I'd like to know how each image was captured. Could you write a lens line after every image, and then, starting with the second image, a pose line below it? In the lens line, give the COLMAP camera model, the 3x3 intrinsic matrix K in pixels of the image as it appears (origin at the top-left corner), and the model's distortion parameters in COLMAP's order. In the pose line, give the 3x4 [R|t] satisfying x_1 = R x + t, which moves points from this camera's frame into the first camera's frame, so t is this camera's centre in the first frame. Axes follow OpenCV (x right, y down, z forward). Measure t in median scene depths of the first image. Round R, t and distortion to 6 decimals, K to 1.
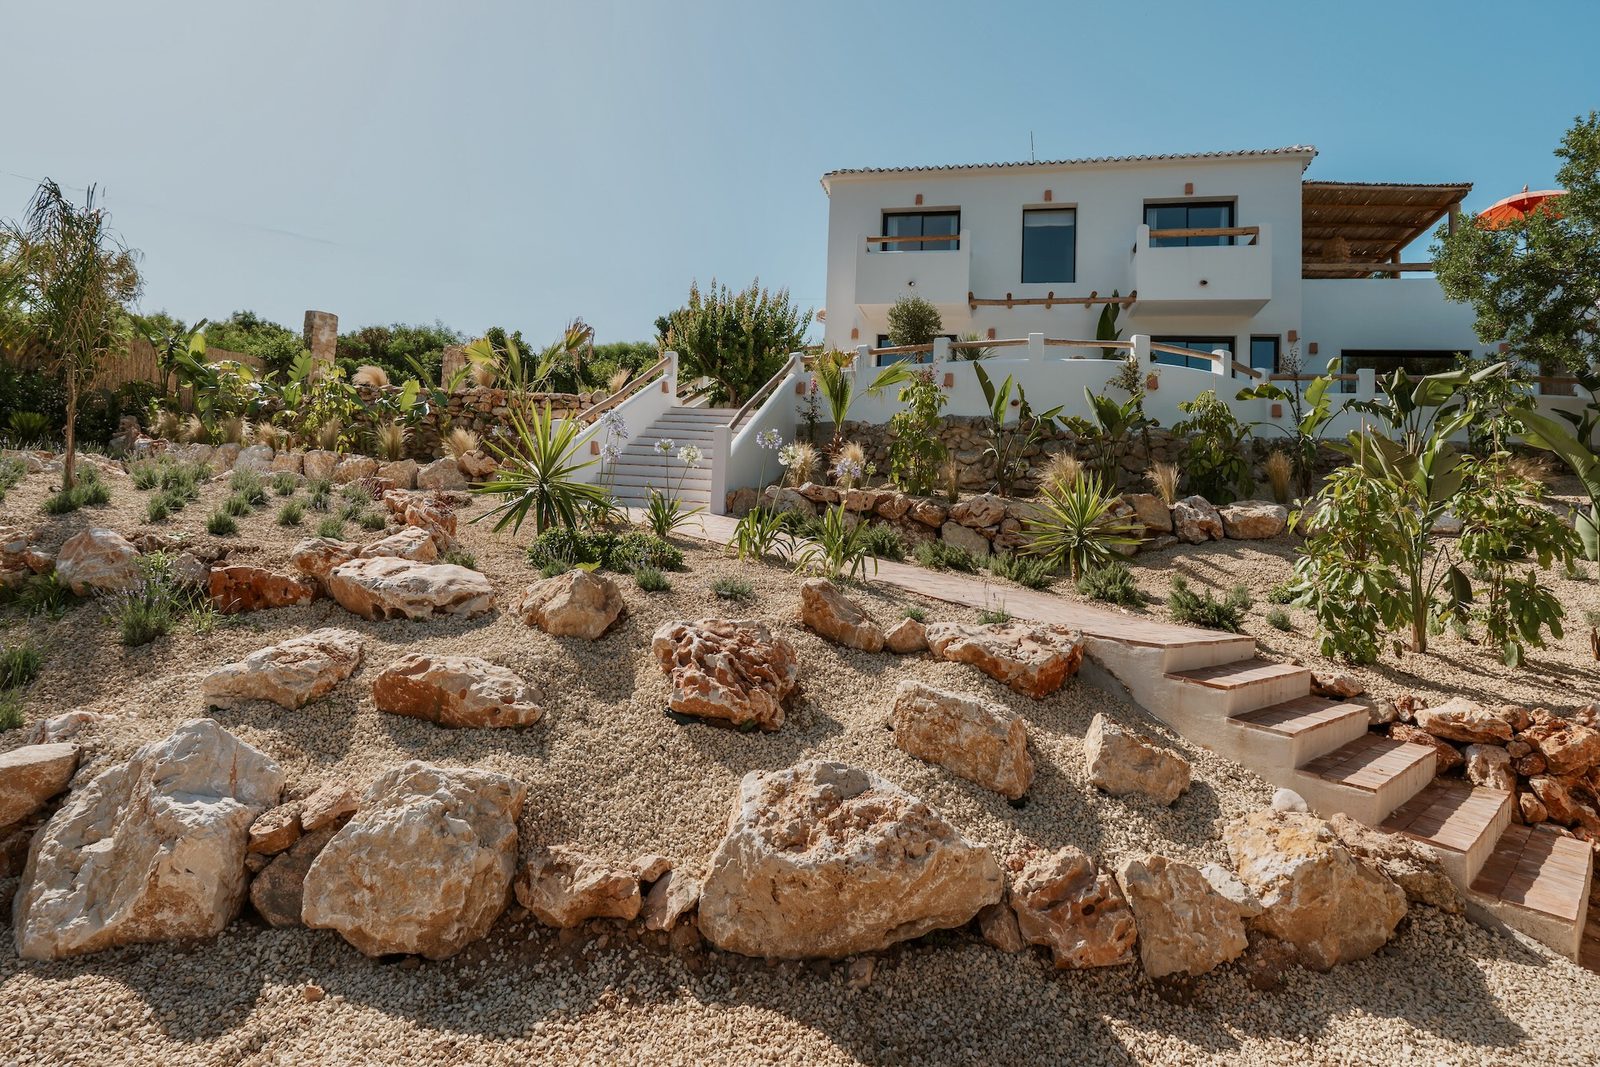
lens RADIAL K [[796.3, 0, 772.2], [0, 796.3, 496.0], [0, 0, 1]] dist [-0.001221, 0.000097]
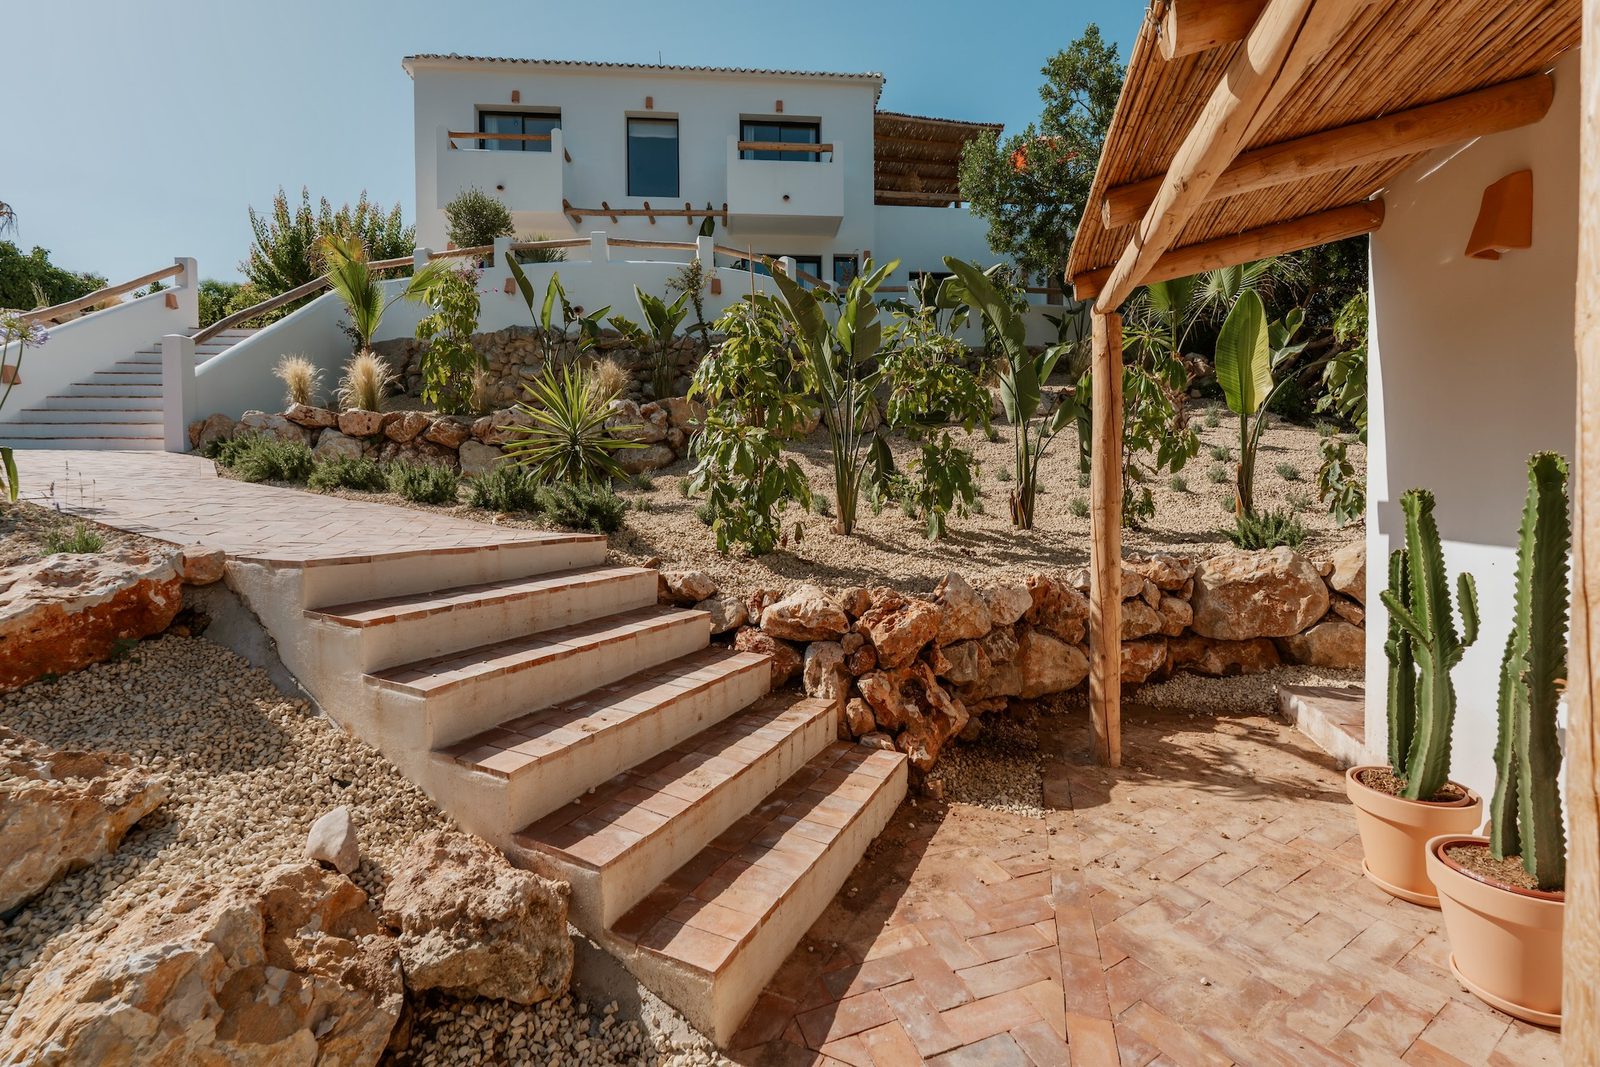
lens RADIAL K [[741.3, 0, 796.9], [0, 741.3, 525.7], [0, 0, 1]] dist [-0.009060, 0.000421]
pose [[0.921120, -0.096261, 0.377188, 0.475027], [0.053128, 0.990964, 0.123158, 0.086842], [-0.385635, -0.093404, 0.917911, 0.281826]]
